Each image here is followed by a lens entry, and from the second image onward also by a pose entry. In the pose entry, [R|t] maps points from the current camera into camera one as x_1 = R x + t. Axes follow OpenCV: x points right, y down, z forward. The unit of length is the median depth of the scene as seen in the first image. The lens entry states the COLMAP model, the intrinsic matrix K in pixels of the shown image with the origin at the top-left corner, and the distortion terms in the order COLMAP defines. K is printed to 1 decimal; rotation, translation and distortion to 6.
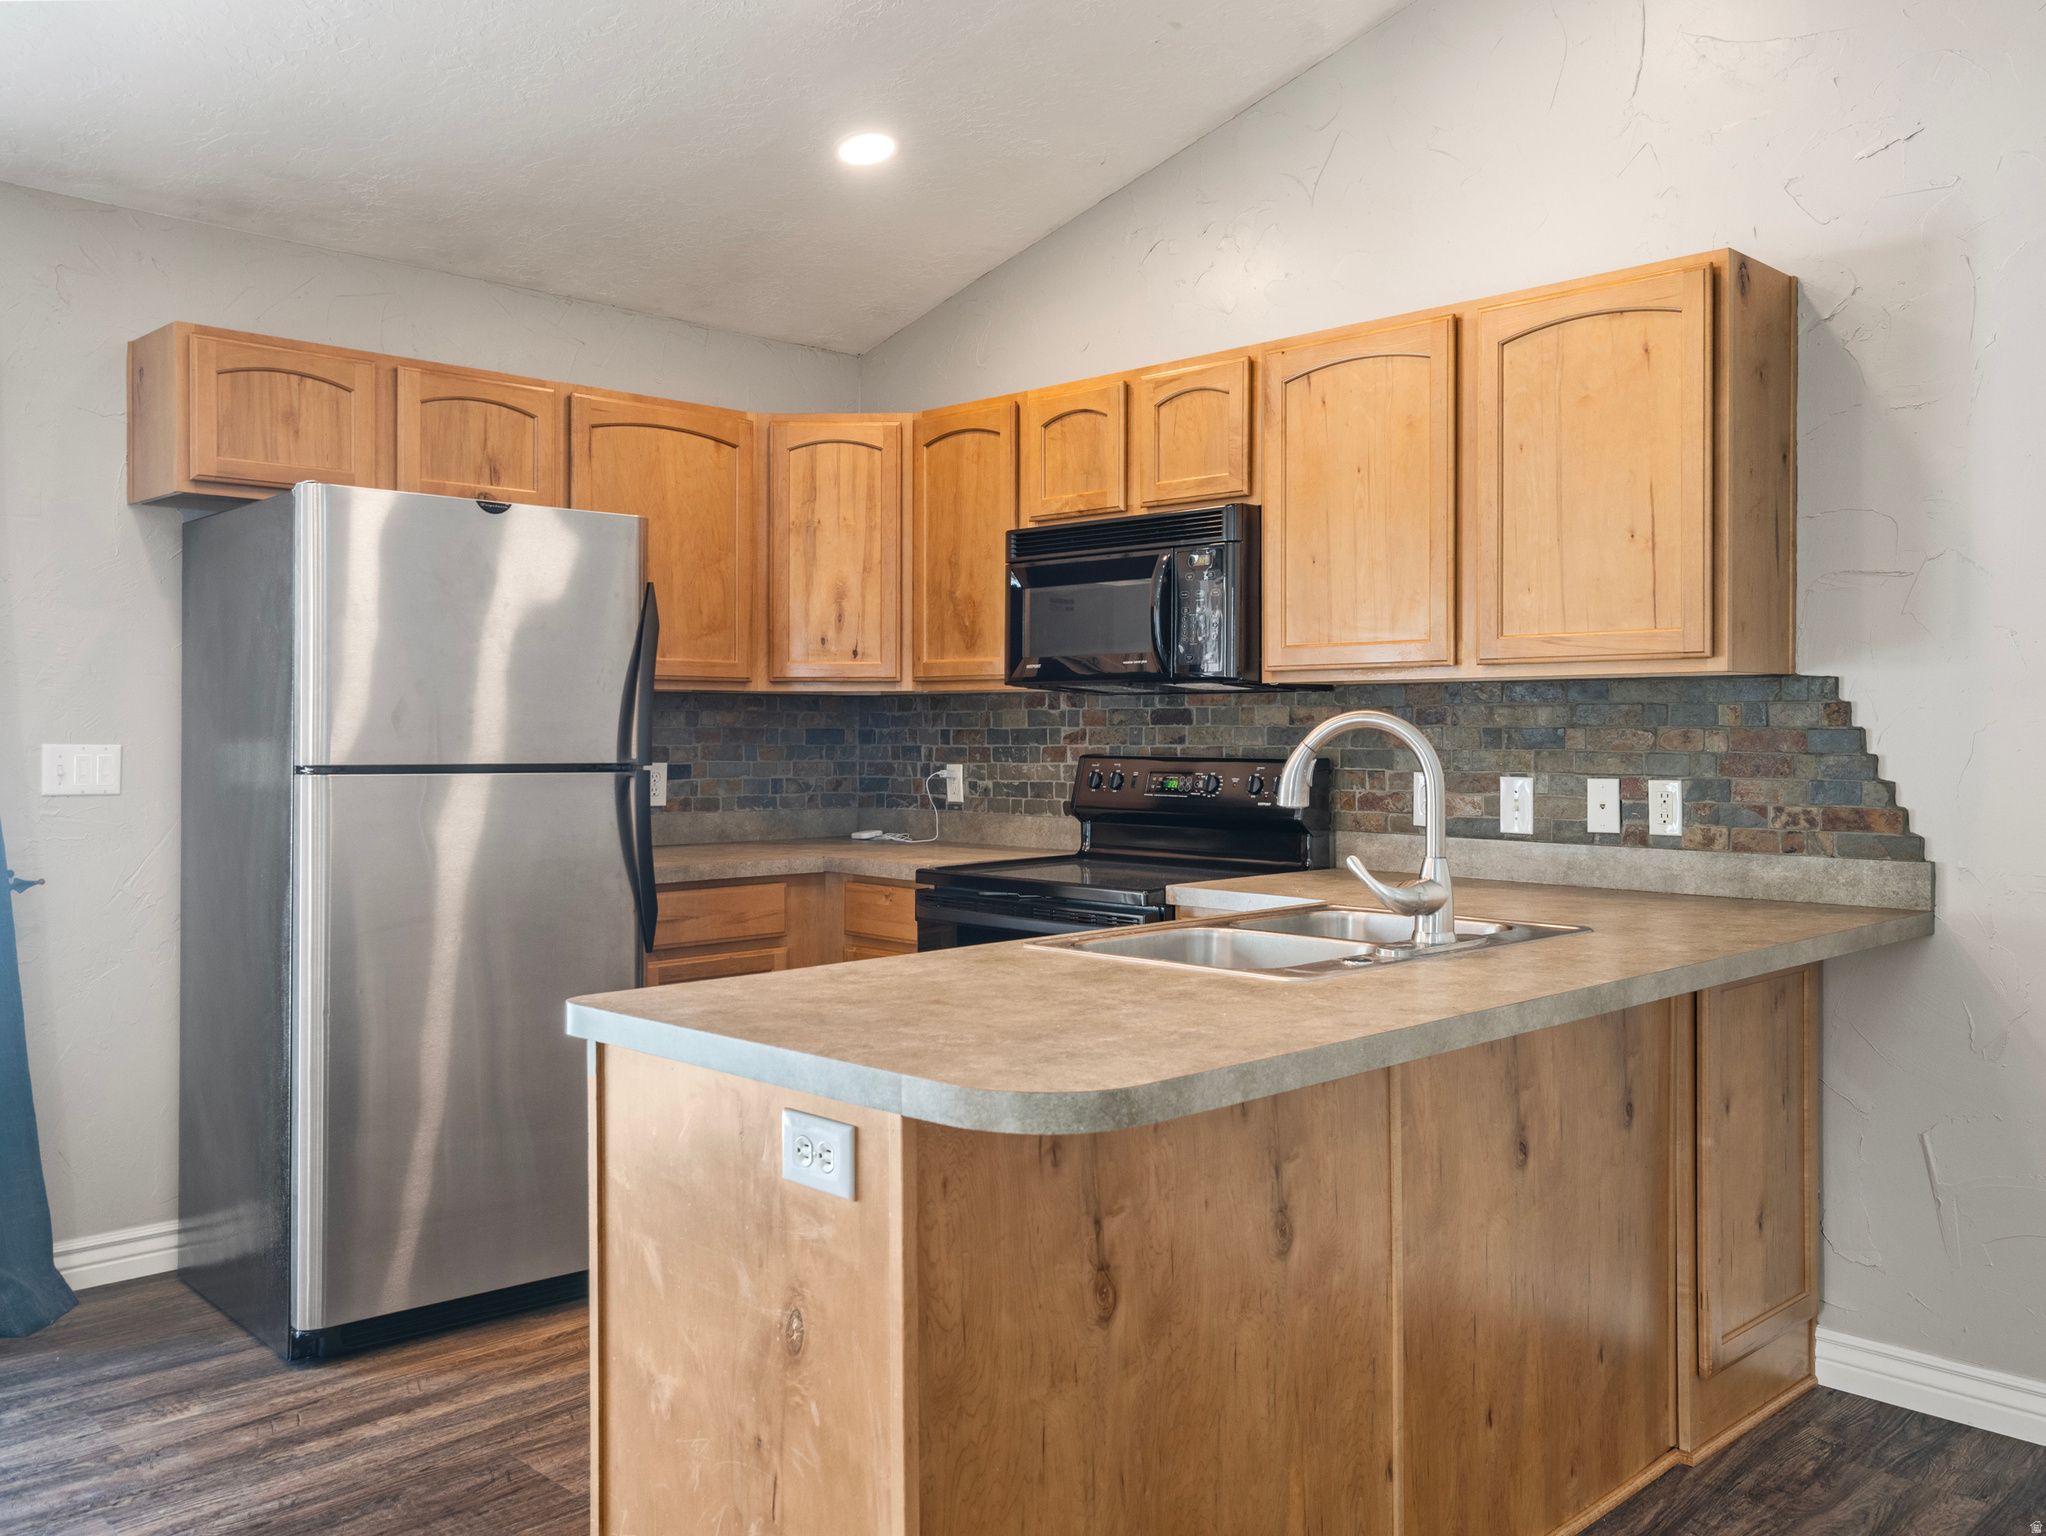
lens RADIAL K [[1695.0, 0, 1029.2], [0, 1695.0, 750.4], [0, 0, 1]] dist [0.006364, 0.004717]
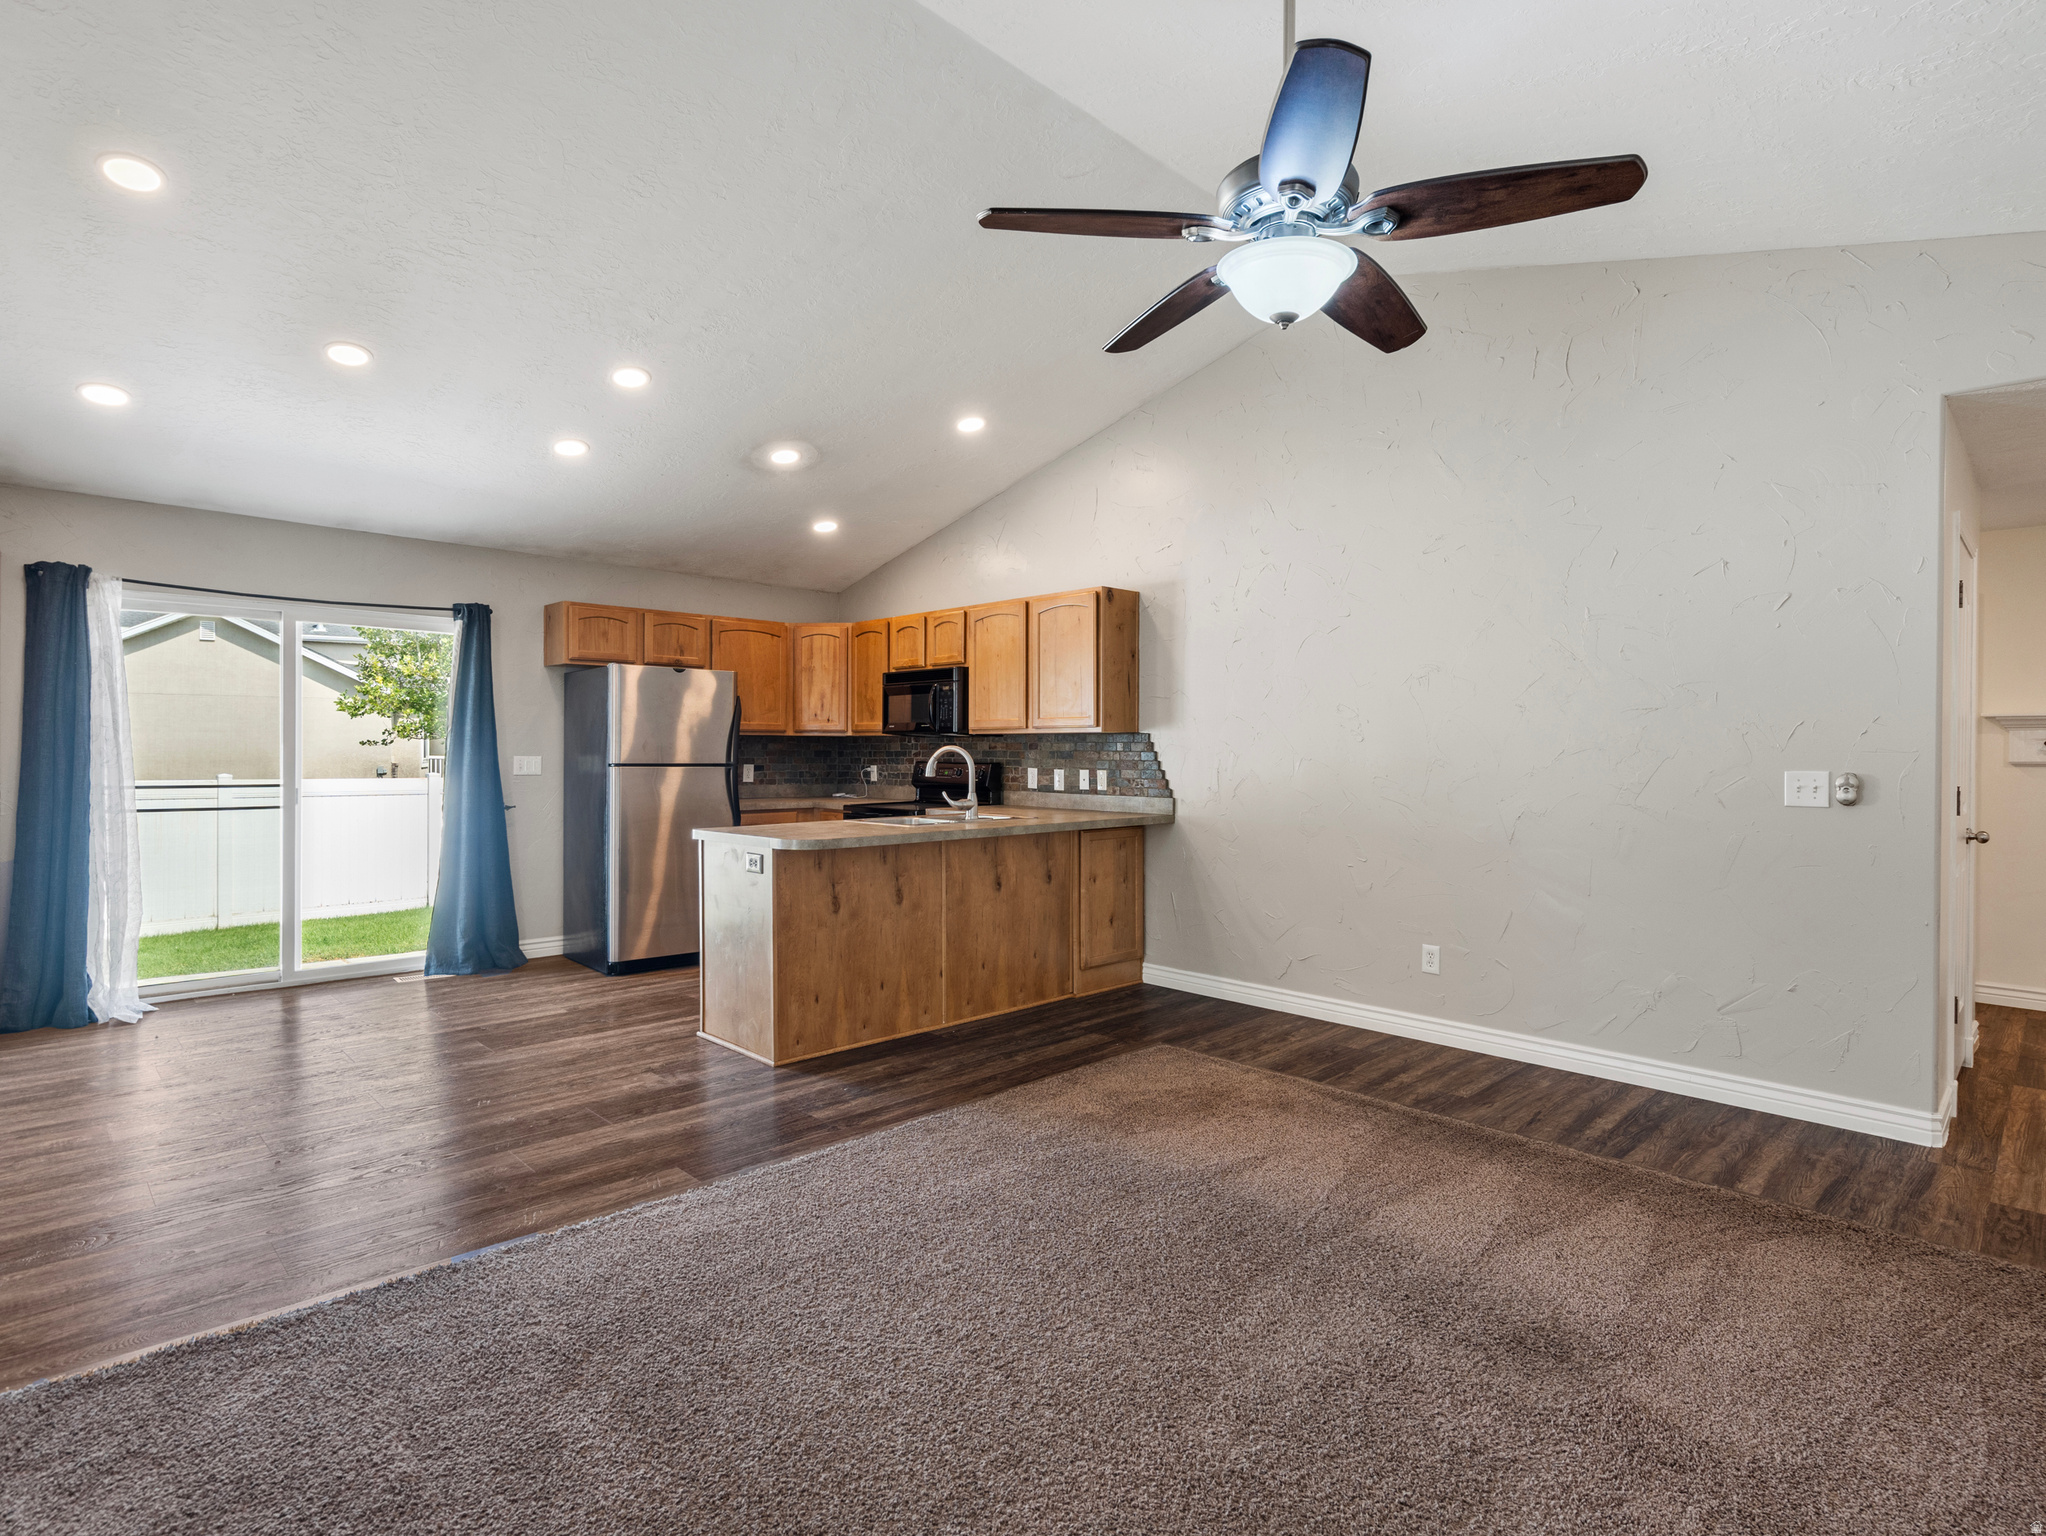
lens RADIAL K [[1036.1, 0, 1018.5], [0, 1036.1, 770.5], [0, 0, 1]] dist [-0.004788, 0.002895]
pose [[0.999951, 0.002086, -0.009692, 0.243593], [-0.002018, 0.999973, 0.007074, 0.006041], [0.009707, -0.007055, 0.999928, -0.655207]]
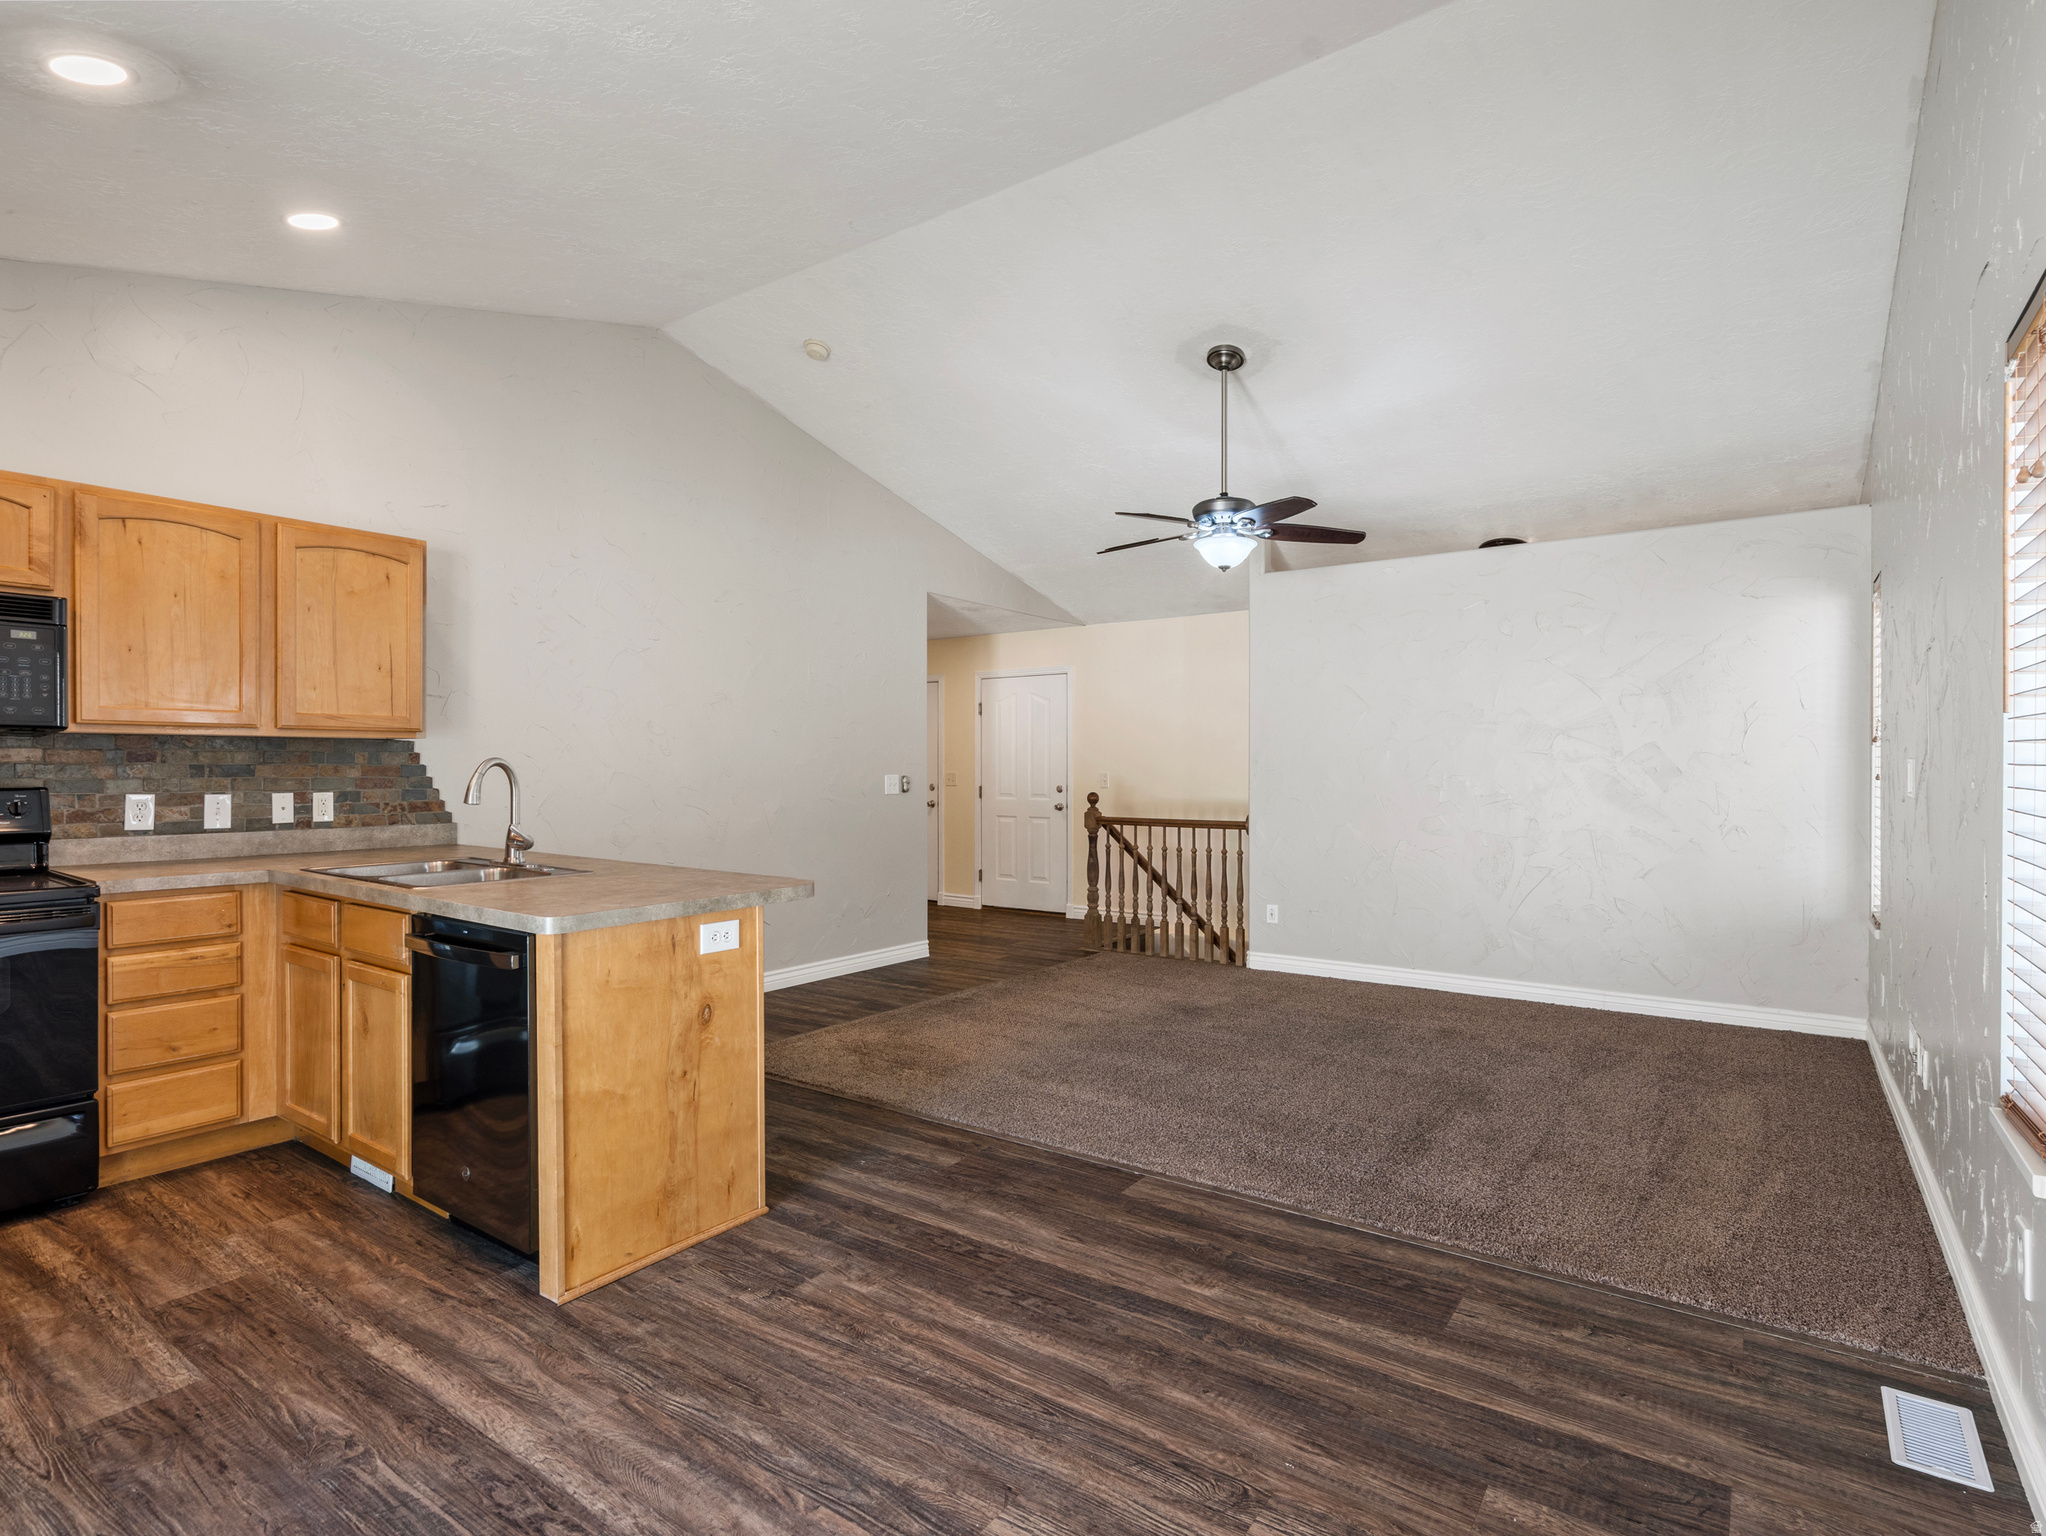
lens RADIAL K [[1036.1, 0, 1030.7], [0, 1036.1, 766.6], [0, 0, 1]] dist [-0.004788, 0.002895]
pose [[-0.168499, -0.001752, 0.985700, -0.851592], [0.010520, 0.999938, 0.003576, -0.006597], [-0.985646, 0.010972, -0.168470, 0.398278]]
